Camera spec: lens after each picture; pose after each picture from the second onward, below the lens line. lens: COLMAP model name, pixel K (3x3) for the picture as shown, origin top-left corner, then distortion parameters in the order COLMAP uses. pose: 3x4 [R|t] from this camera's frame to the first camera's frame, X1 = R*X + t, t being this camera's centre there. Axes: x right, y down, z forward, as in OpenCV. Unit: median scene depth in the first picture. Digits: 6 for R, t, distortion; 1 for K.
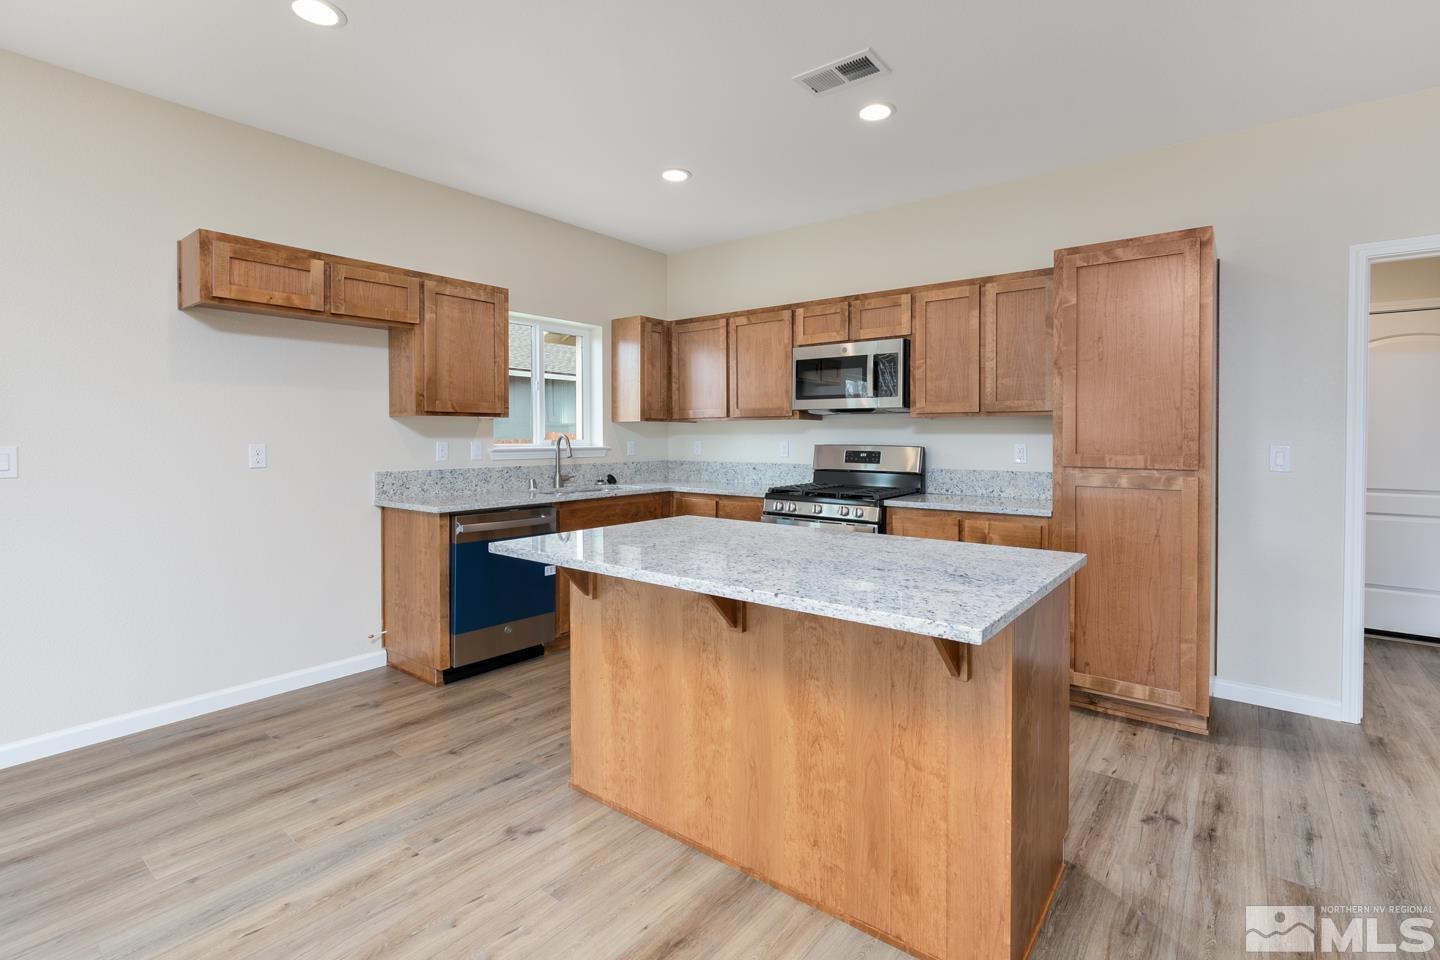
lens RADIAL K [[667.8, 0, 733.2], [0, 667.8, 441.6], [0, 0, 1]] dist [-0.010824, 0.000208]
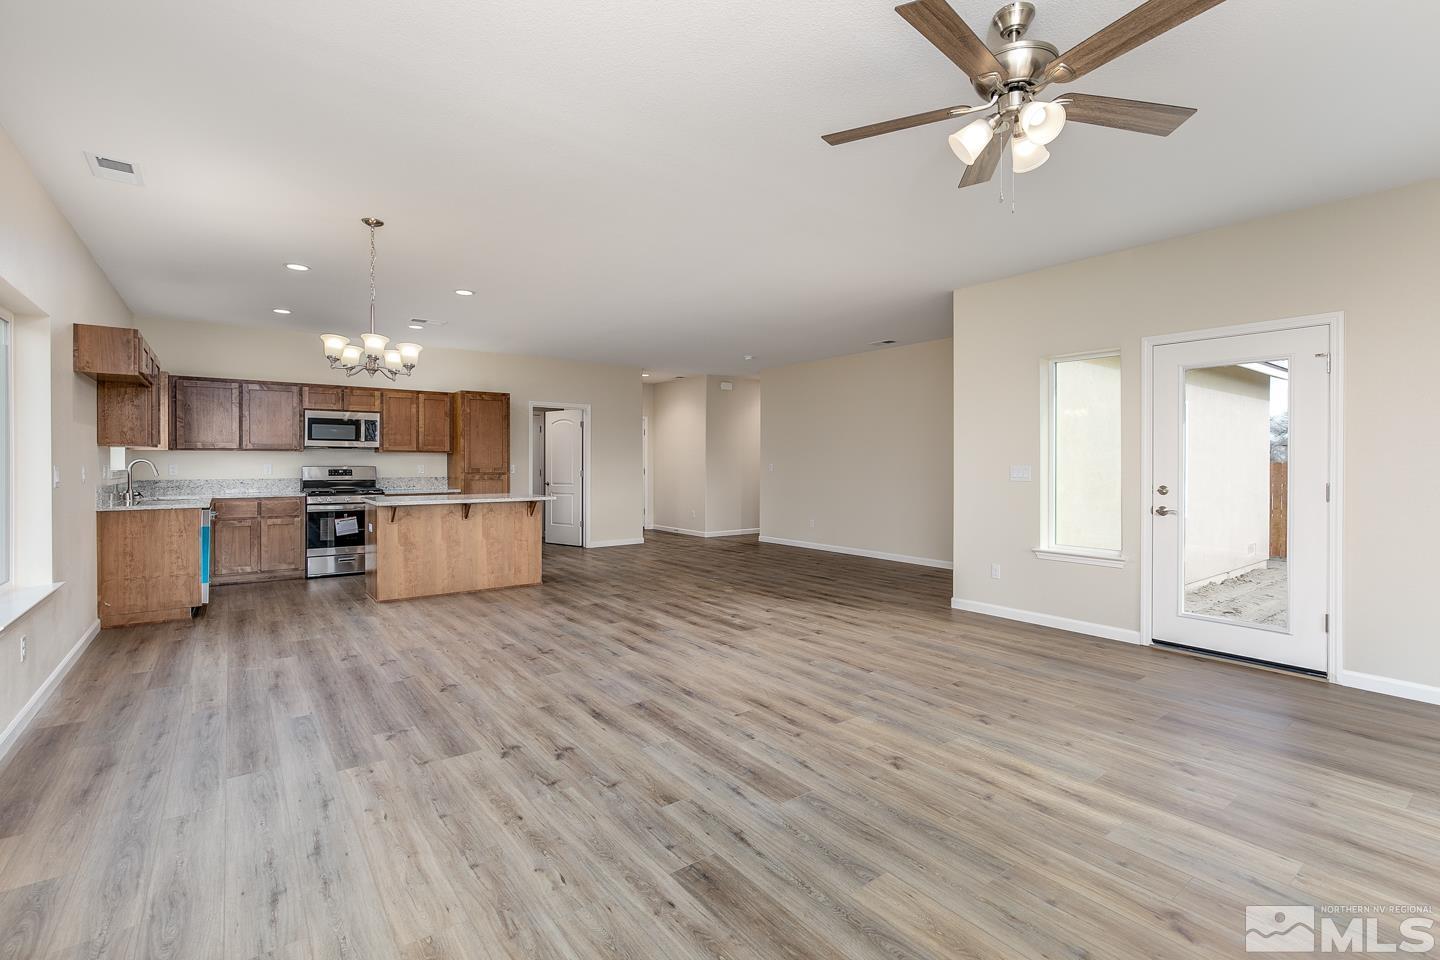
lens RADIAL K [[667.8, 0, 720.1], [0, 667.8, 471.1], [0, 0, 1]] dist [-0.010824, 0.000208]
pose [[0.275220, -0.011683, 0.961310, -1.279929], [0.007904, 0.999920, 0.009889, 0.009338], [-0.961349, 0.004876, 0.275291, -0.508982]]
